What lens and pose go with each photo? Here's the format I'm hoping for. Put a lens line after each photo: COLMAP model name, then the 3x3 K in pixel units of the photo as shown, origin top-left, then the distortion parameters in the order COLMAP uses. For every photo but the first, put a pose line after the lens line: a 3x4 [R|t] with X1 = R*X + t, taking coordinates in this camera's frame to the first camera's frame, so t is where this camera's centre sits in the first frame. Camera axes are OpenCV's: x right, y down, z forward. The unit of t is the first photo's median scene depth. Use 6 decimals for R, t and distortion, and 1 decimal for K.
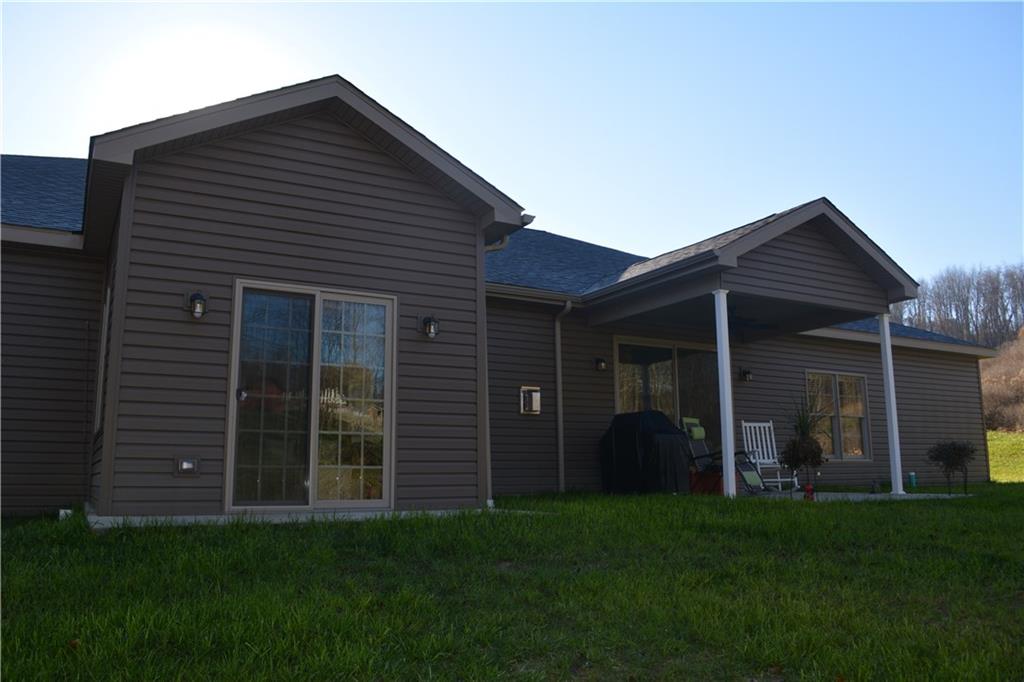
lens RADIAL K [[801.2, 0, 511.7], [0, 801.2, 345.5], [0, 0, 1]] dist [-0.075085, 0.001468]
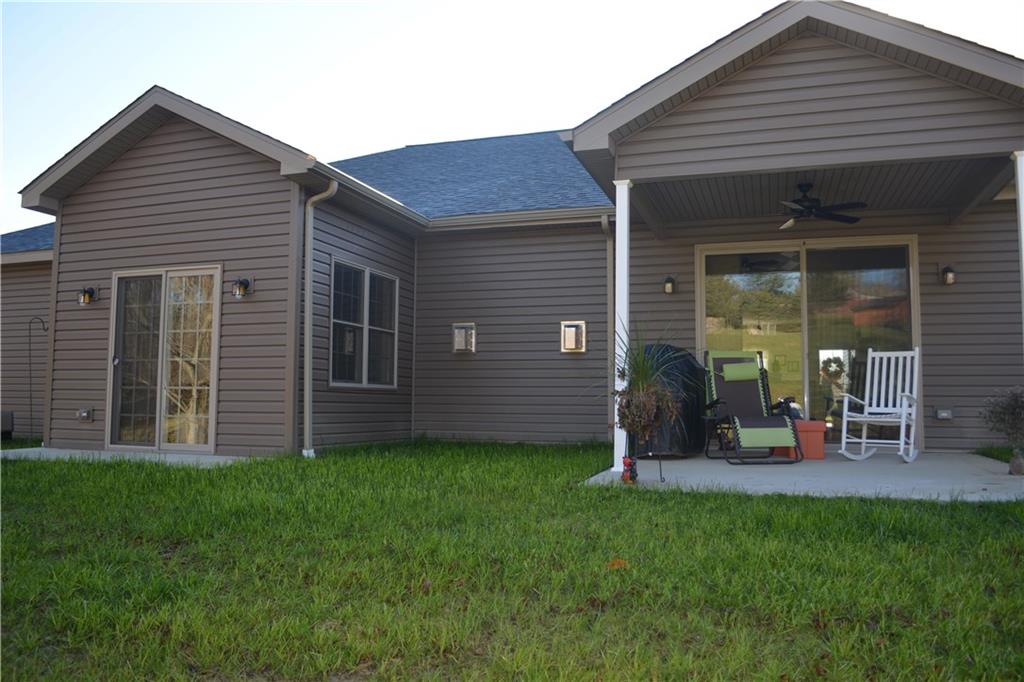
lens RADIAL K [[801.2, 0, 510.1], [0, 801.2, 337.6], [0, 0, 1]] dist [-0.075085, 0.001468]
pose [[0.672871, -0.046907, -0.738271, 0.725982], [0.111779, 0.992976, 0.038787, 0.032099], [0.731266, -0.108621, 0.673388, 0.419646]]
